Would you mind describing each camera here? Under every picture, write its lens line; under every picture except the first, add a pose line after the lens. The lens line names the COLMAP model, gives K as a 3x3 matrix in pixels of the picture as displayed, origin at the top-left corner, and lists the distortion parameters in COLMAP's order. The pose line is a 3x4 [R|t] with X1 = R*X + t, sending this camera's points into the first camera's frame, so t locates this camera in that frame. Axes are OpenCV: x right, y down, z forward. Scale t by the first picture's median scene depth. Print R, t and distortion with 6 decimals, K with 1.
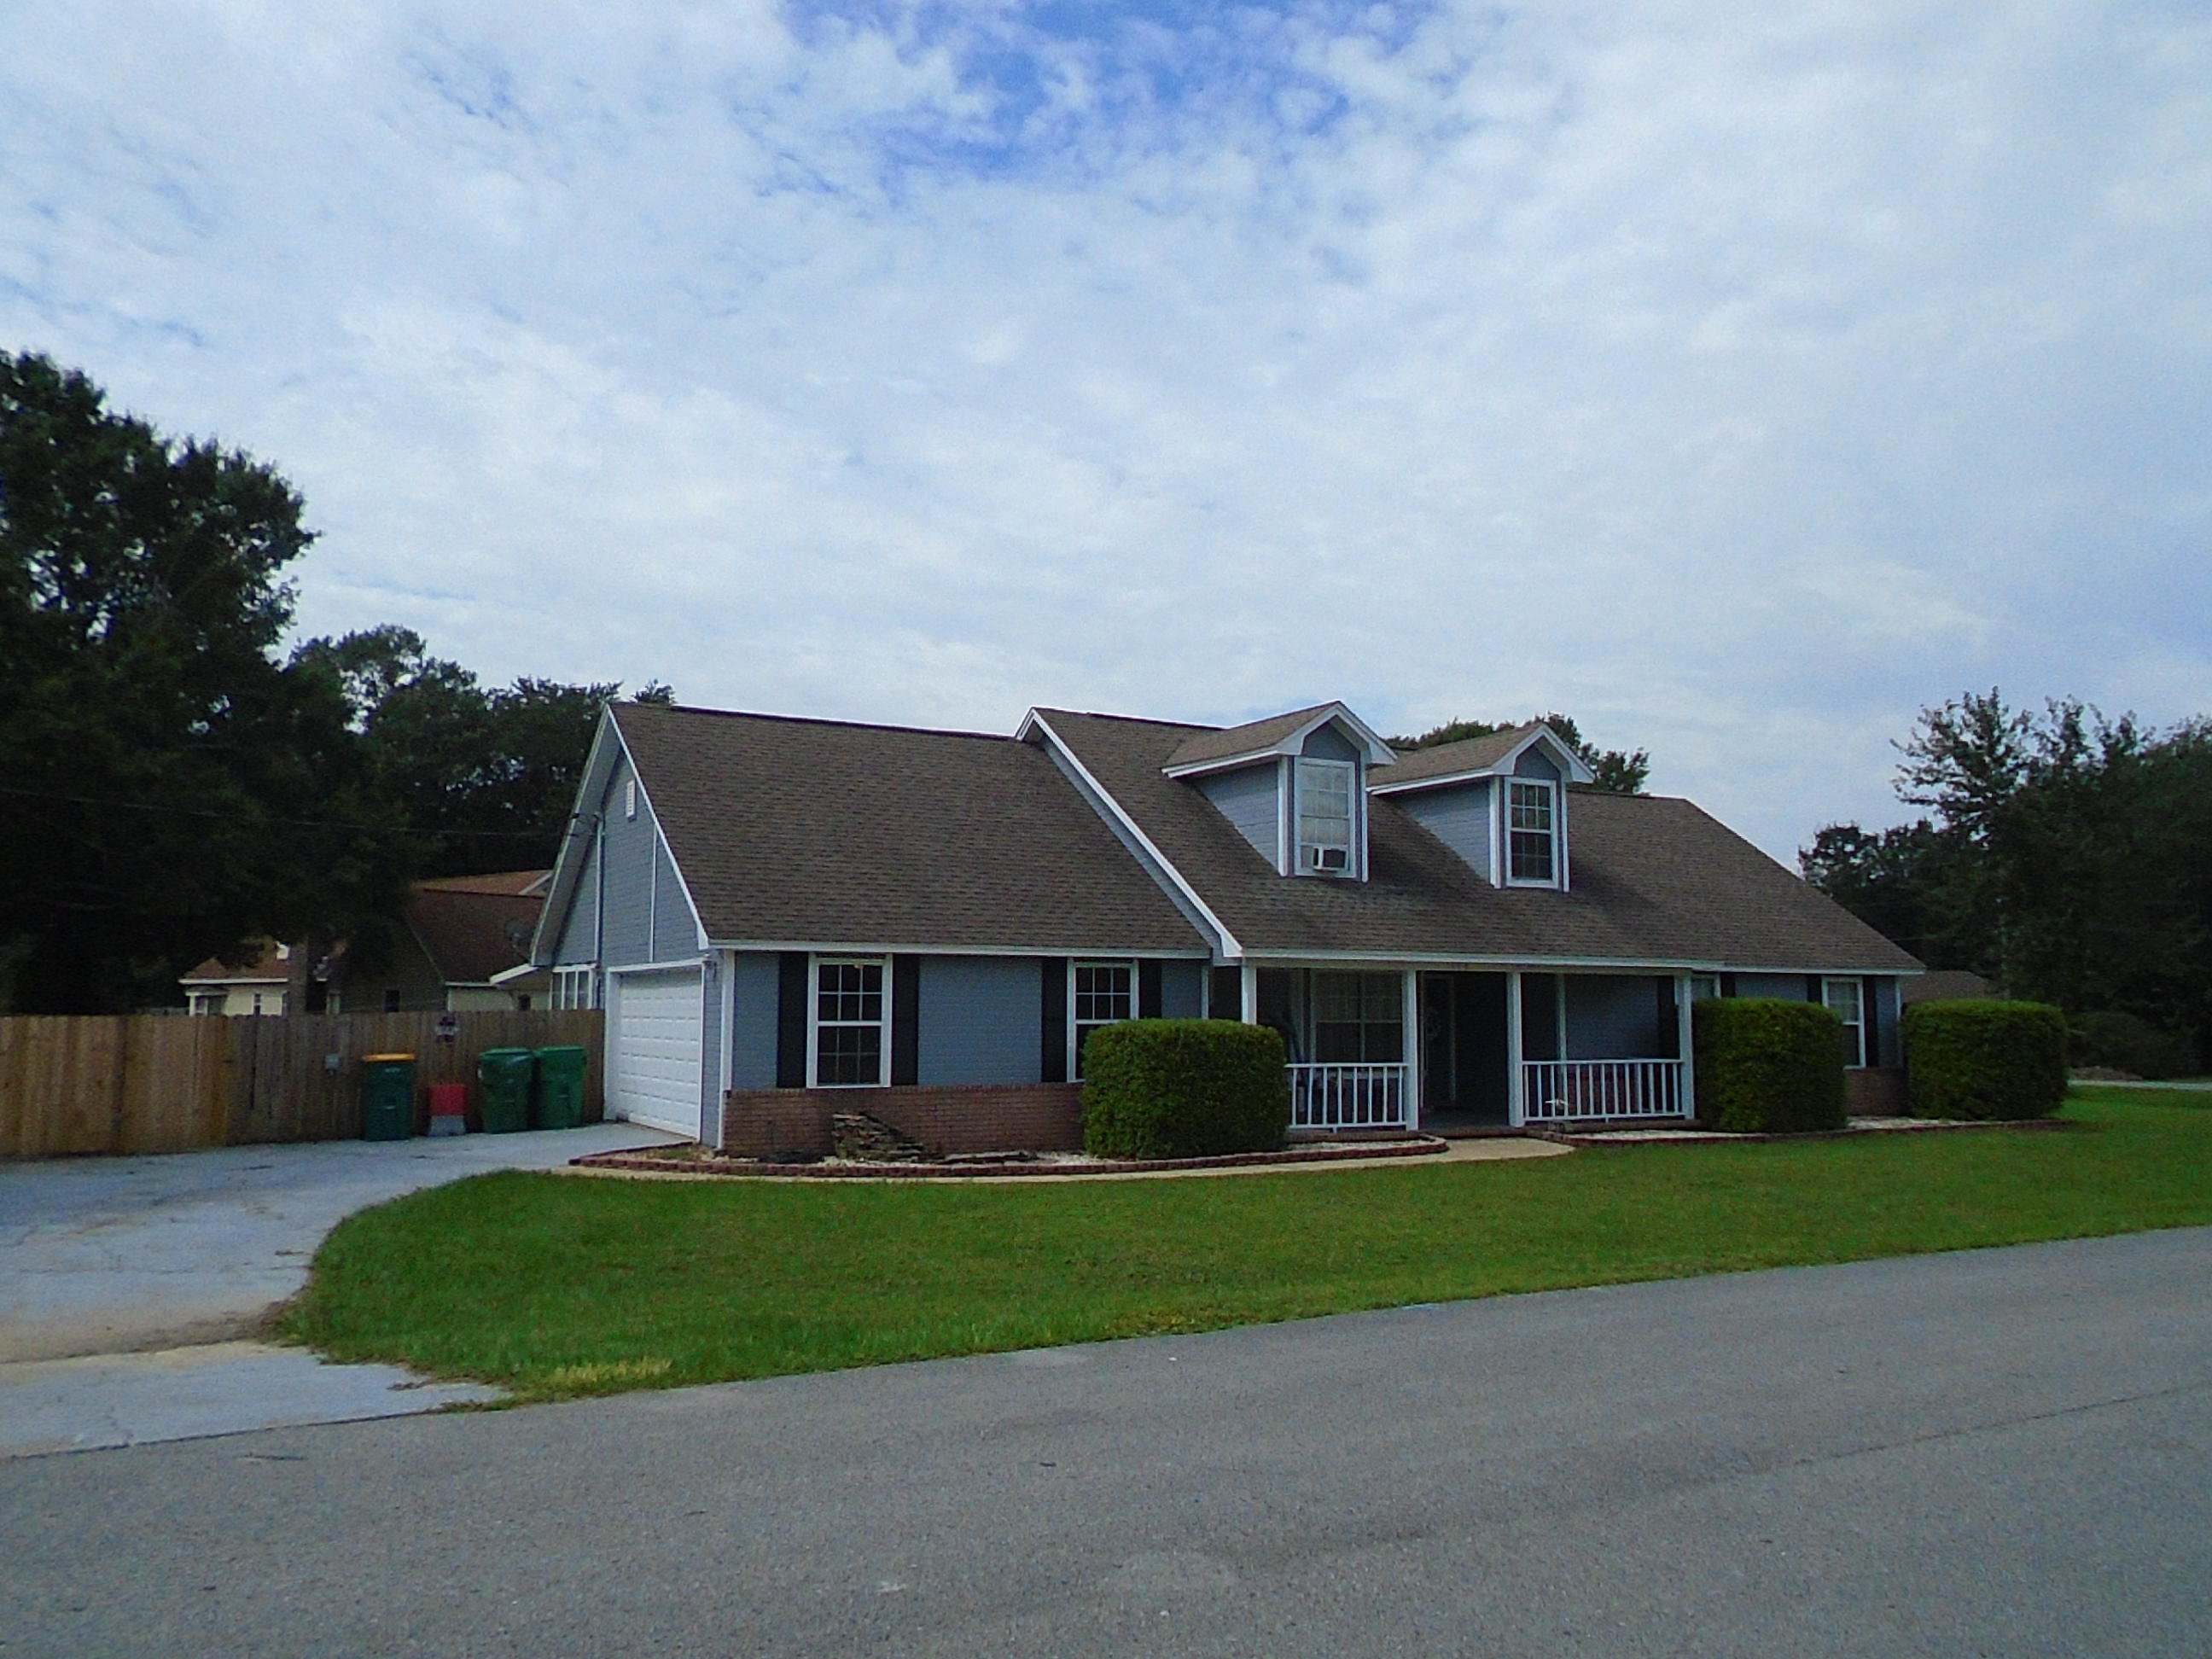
lens RADIAL K [[1679.8, 0, 1103.0], [0, 1679.8, 769.2], [0, 0, 1]] dist [-0.007206, 0.002126]
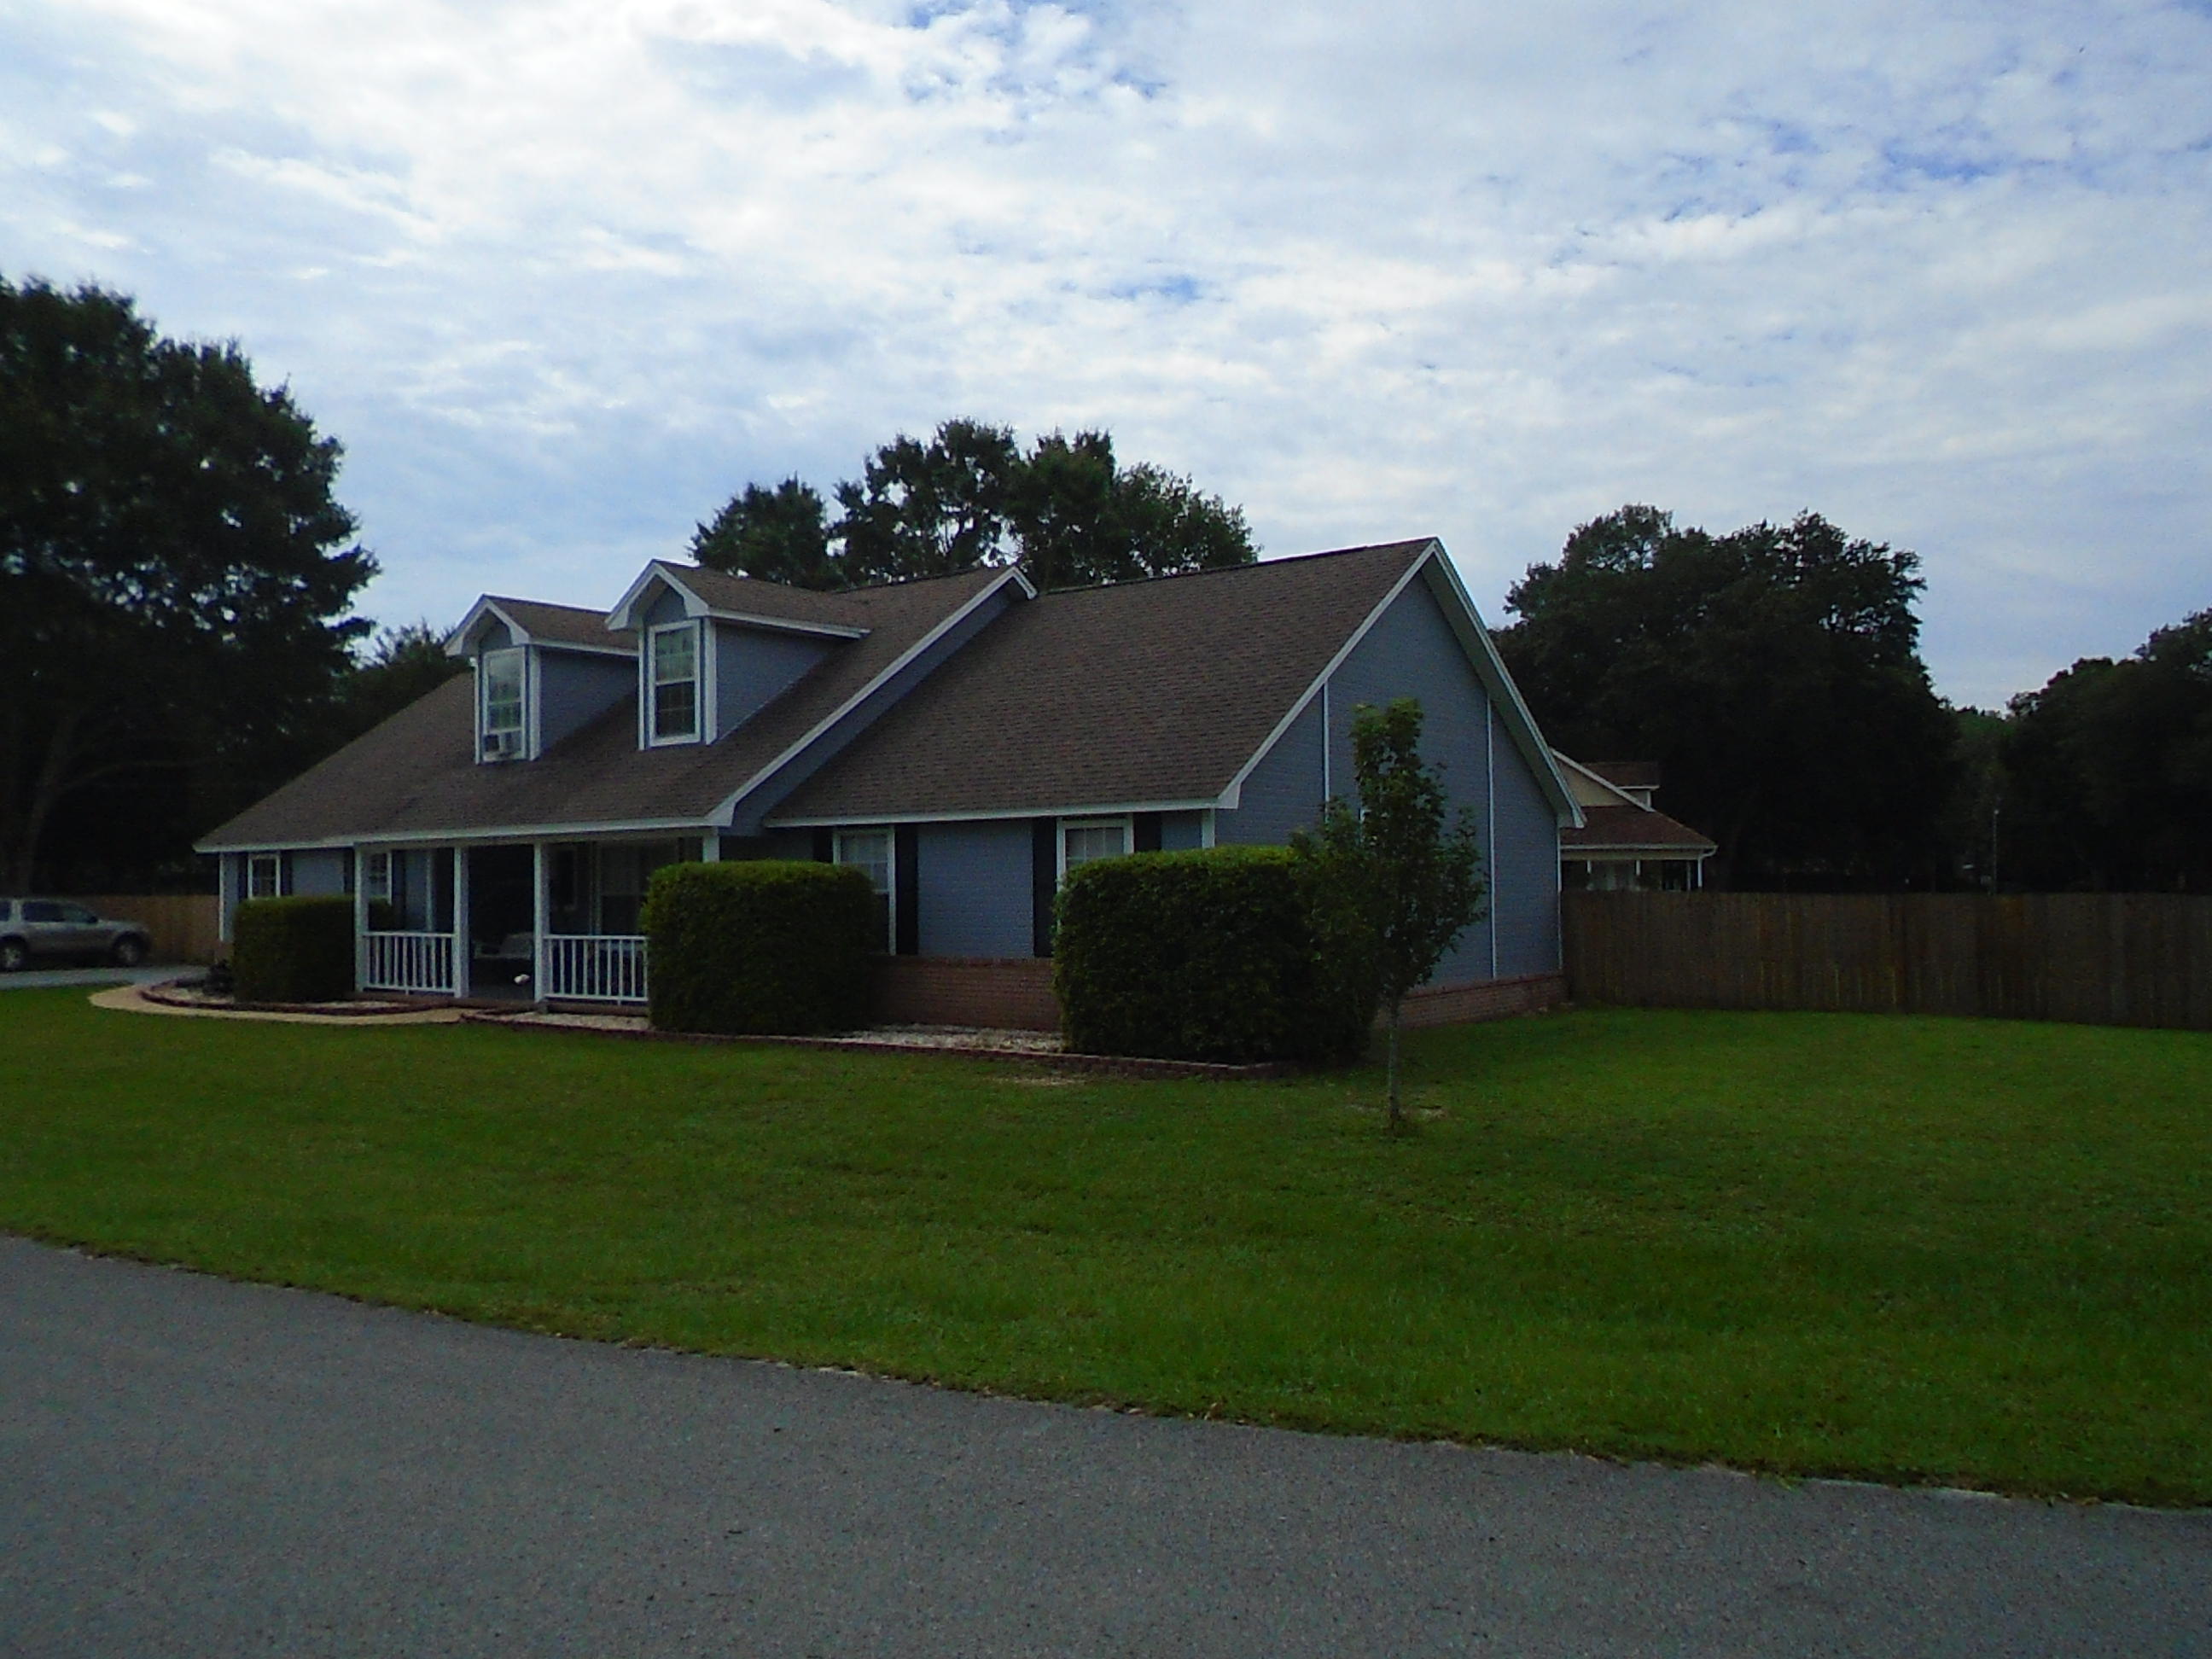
lens RADIAL K [[1682.3, 0, 1104.0], [0, 1682.3, 833.7], [0, 0, 1]] dist [-0.006352, 0.009104]
pose [[0.422768, -0.038373, -0.905425, 1.148669], [0.143947, 0.989262, 0.025286, 0.126212], [0.894733, -0.141024, 0.423752, 0.808690]]
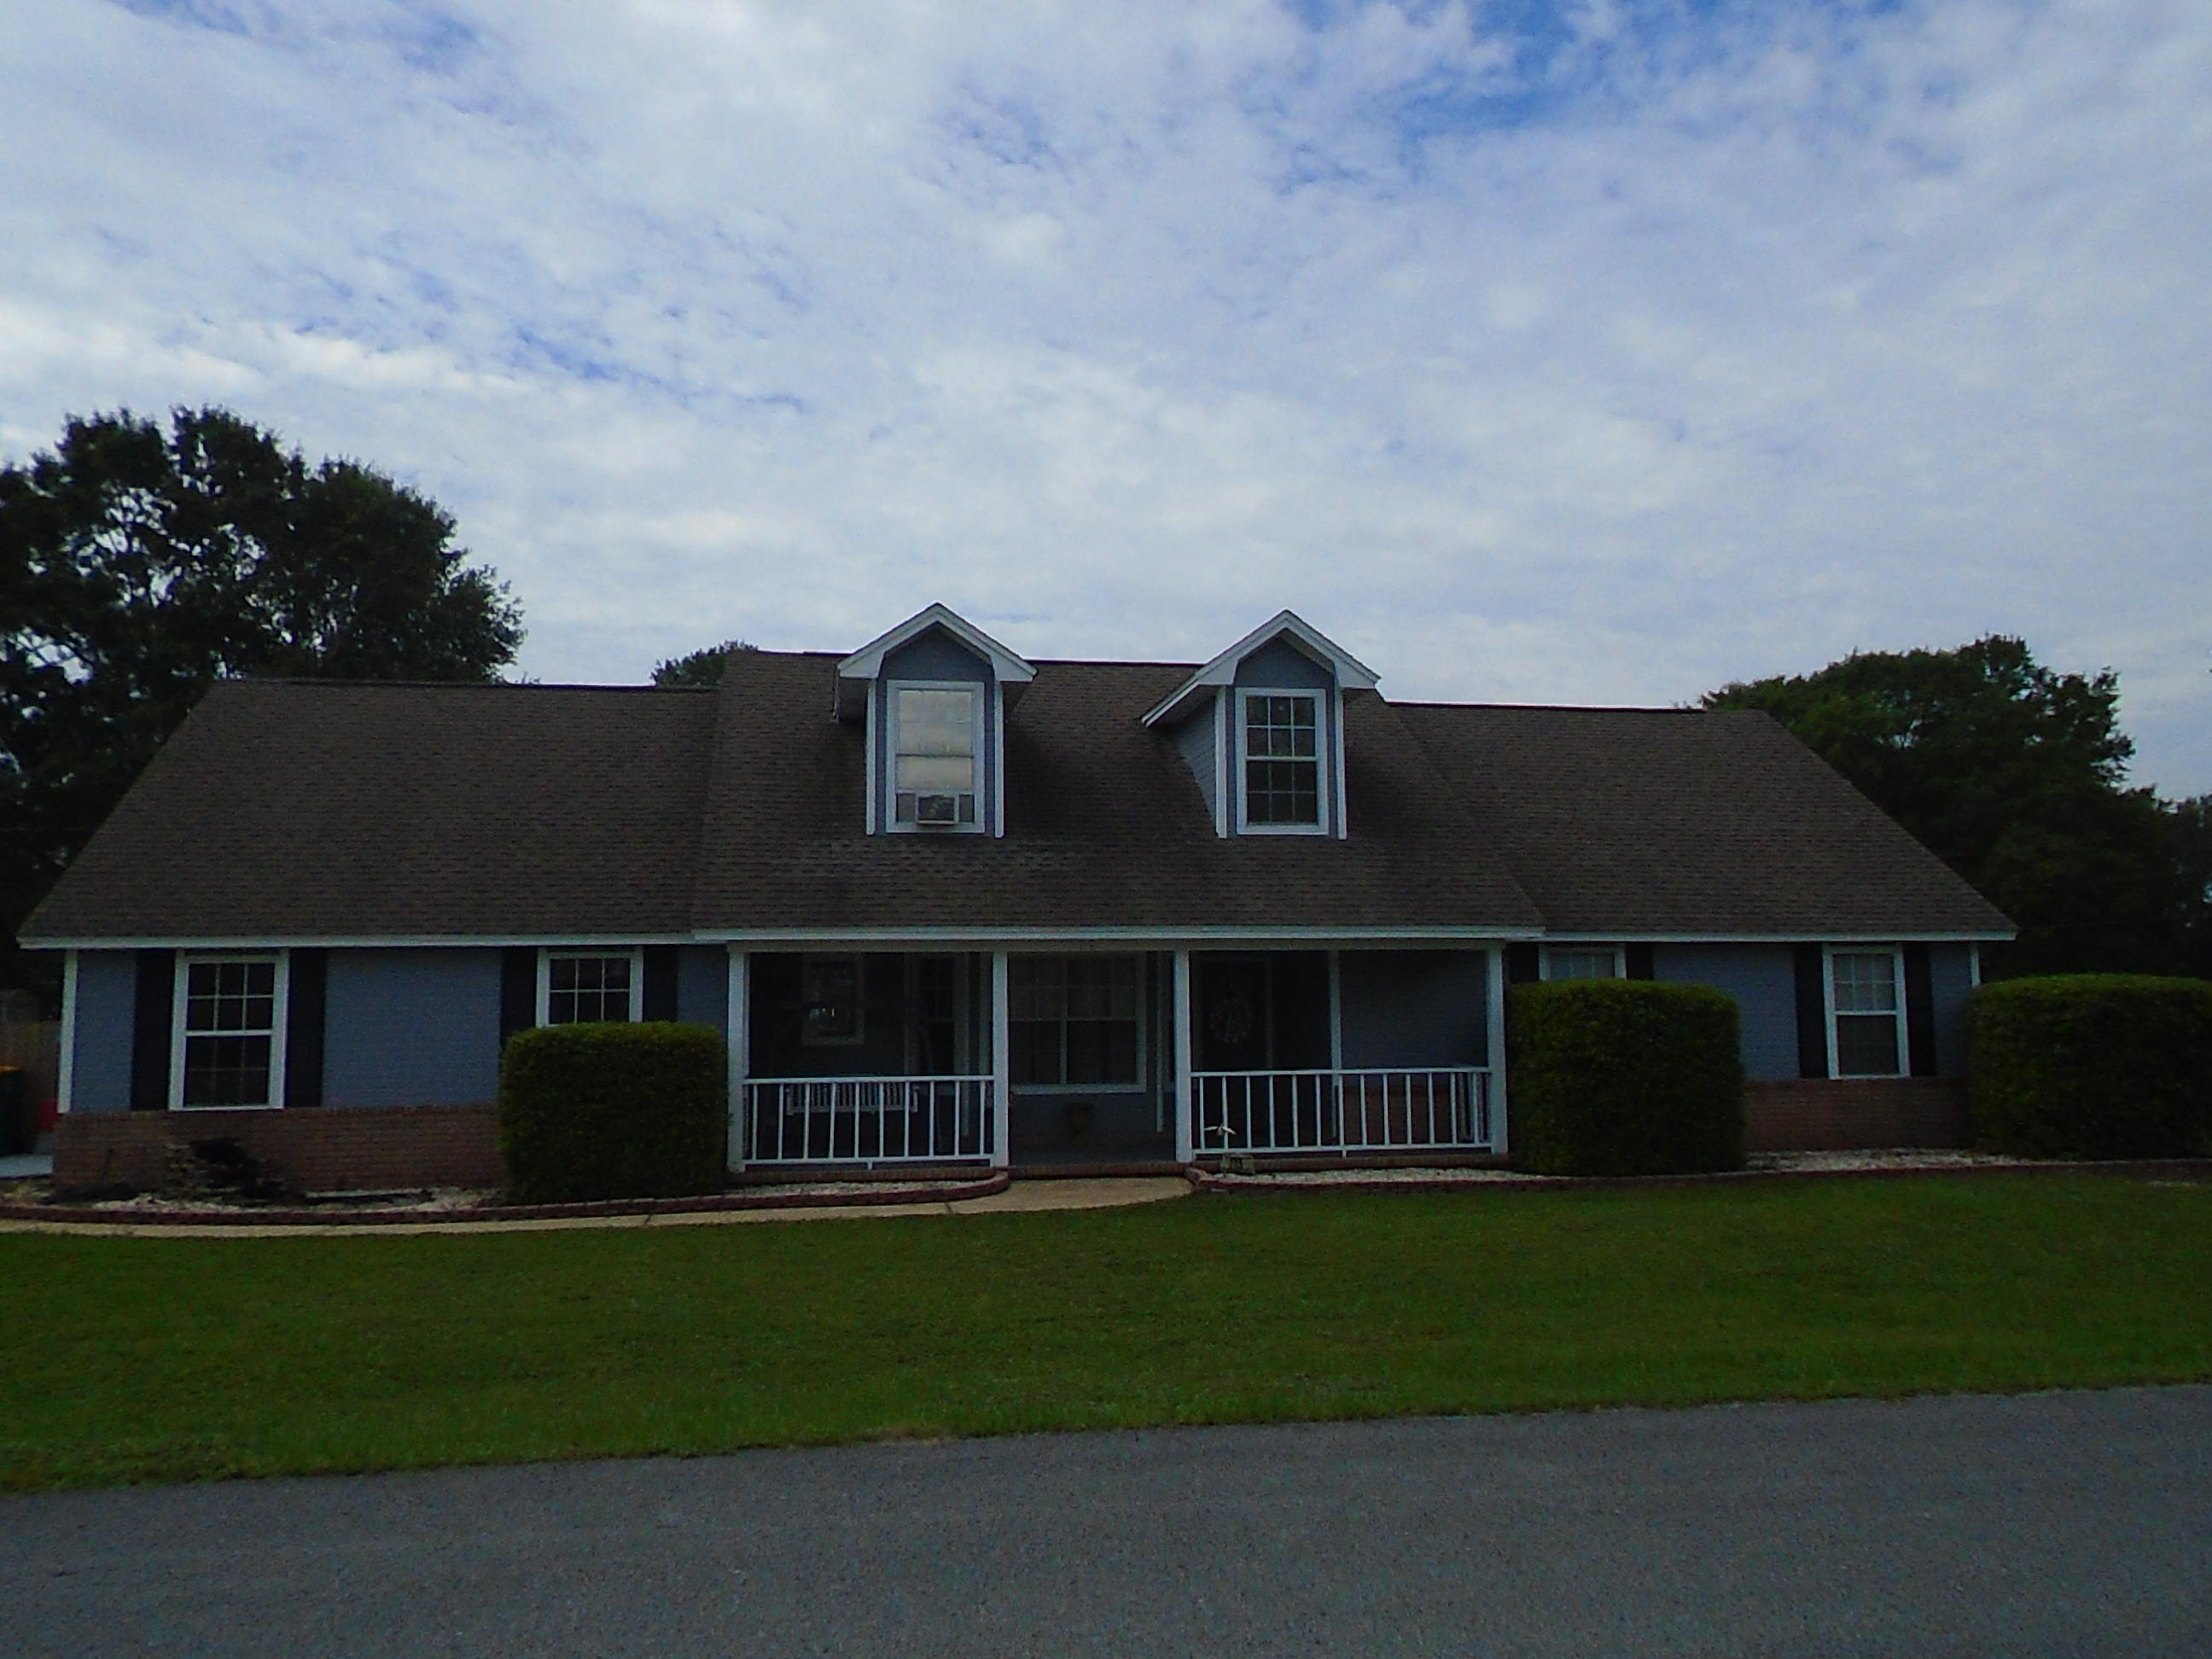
lens RADIAL K [[1682.3, 0, 1104.0], [0, 1682.3, 833.7], [0, 0, 1]] dist [-0.006352, 0.009104]
pose [[0.942647, -0.047773, -0.330354, 0.419411], [0.061618, 0.997601, 0.031559, 0.041442], [0.328054, -0.050105, 0.943329, 0.279539]]
